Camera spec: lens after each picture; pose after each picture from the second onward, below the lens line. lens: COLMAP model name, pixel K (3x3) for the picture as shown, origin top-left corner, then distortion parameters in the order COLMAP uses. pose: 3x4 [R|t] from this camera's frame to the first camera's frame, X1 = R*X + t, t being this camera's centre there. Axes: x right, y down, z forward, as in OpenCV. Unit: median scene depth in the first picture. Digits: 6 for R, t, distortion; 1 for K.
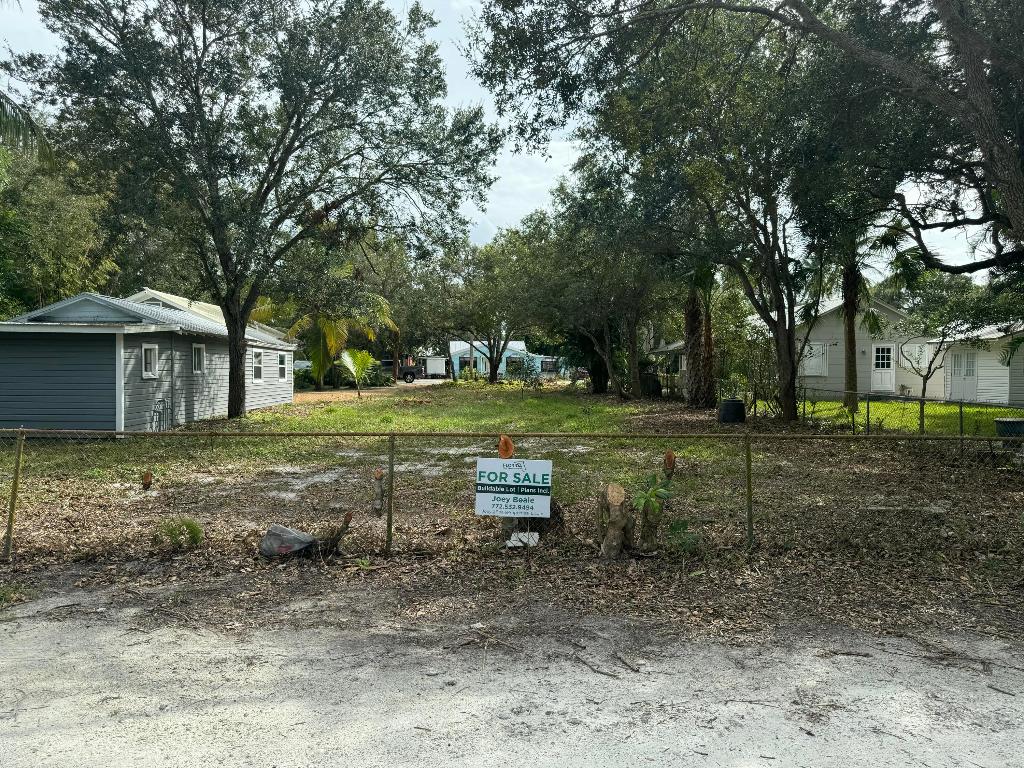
lens RADIAL K [[726.0, 0, 512.0], [0, 726.0, 384.0], [0, 0, 1]] dist [0.005615, 0.000505]
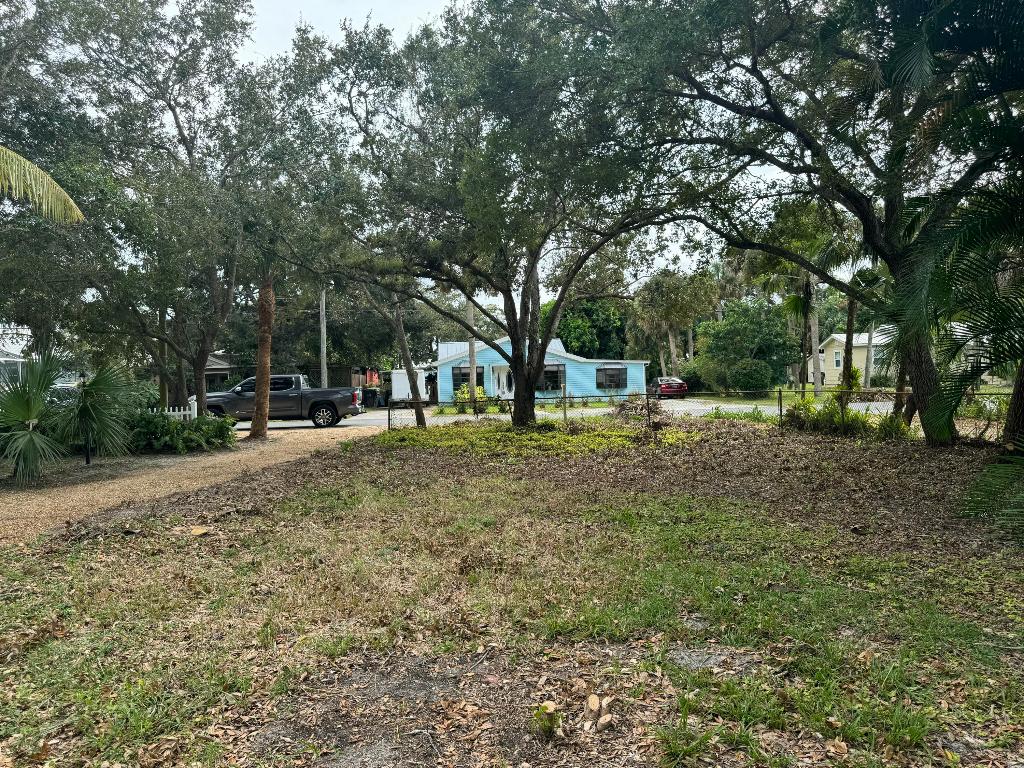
lens RADIAL K [[726.0, 0, 512.0], [0, 726.0, 384.0], [0, 0, 1]] dist [0.005615, 0.000505]
pose [[0.999180, -0.035180, -0.020019, -0.043473], [0.034636, 0.999038, -0.026914, -0.022282], [0.020946, 0.026199, 0.999437, 1.151860]]
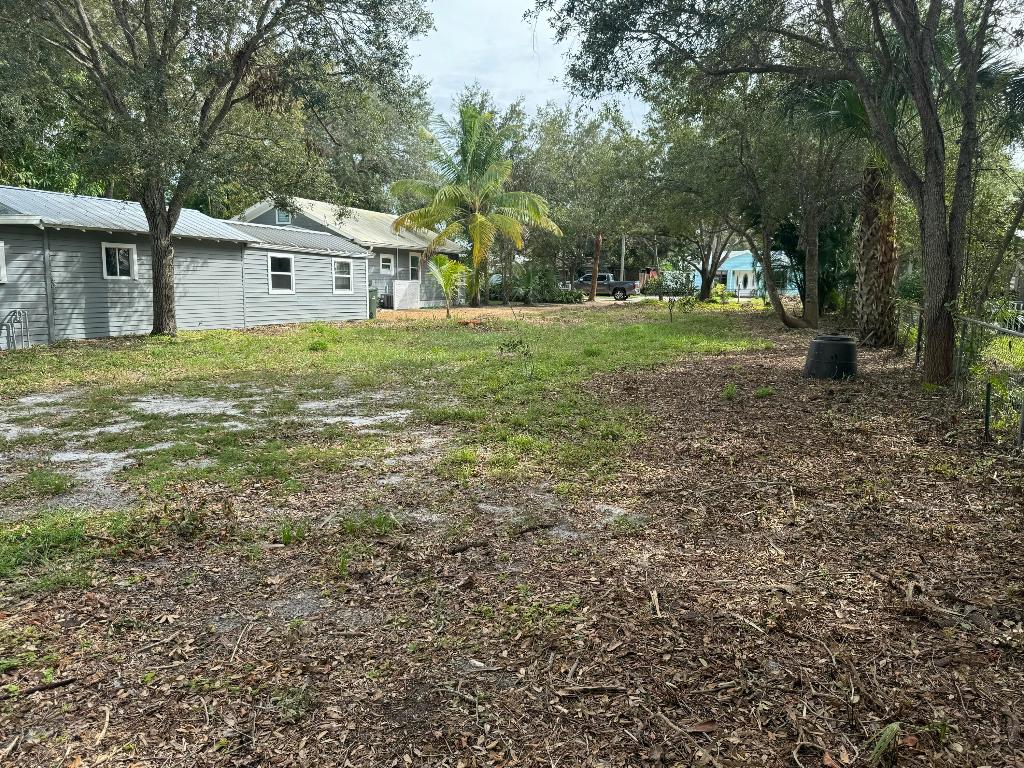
lens RADIAL K [[726.0, 0, 512.0], [0, 726.0, 384.0], [0, 0, 1]] dist [0.005615, 0.000505]
pose [[0.908189, 0.066765, -0.413201, 0.219847], [-0.019711, 0.992923, 0.117112, -0.001875], [0.418096, -0.098216, 0.903078, 0.290426]]
